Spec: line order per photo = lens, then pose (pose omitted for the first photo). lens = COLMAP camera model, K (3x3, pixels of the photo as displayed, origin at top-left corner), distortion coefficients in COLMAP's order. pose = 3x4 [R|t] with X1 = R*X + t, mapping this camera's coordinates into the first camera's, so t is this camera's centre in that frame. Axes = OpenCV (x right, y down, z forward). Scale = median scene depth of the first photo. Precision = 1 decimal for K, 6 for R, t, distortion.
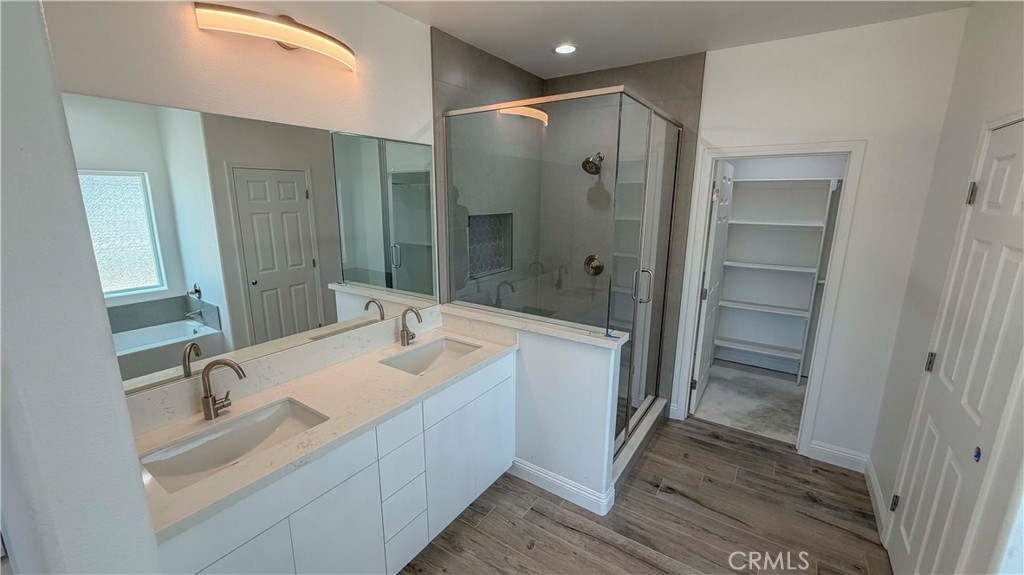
lens RADIAL K [[409.1, 0, 508.5], [0, 409.1, 286.4], [0, 0, 1]] dist [-0.000722, 0.000573]
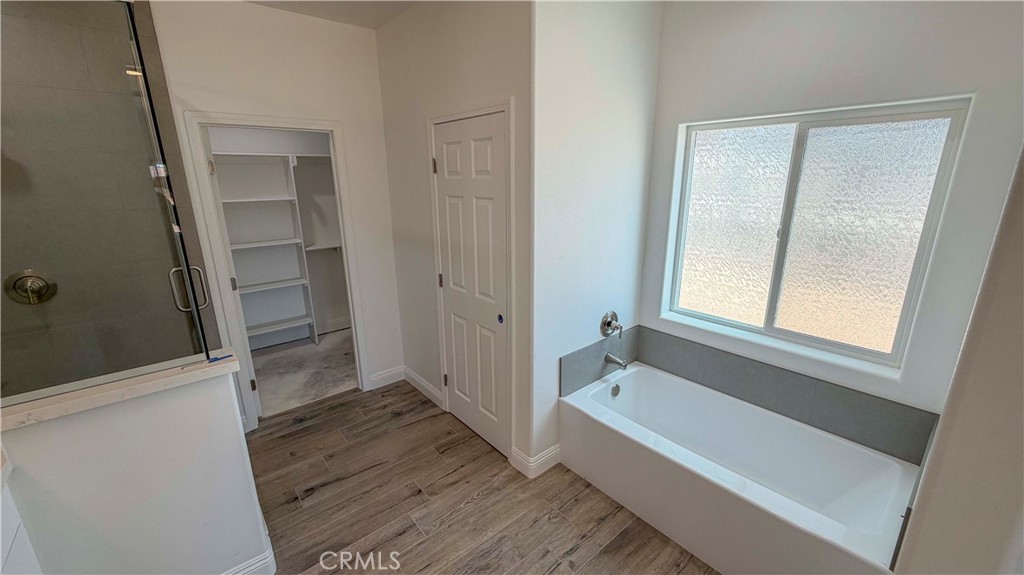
lens RADIAL K [[409.1, 0, 511.3], [0, 409.1, 288.1], [0, 0, 1]] dist [-0.000722, 0.000573]
pose [[0.268142, -0.261681, 0.927159, -0.208643], [0.215433, 0.954318, 0.207042, -0.030869], [-0.938983, 0.144224, 0.312267, 0.210029]]
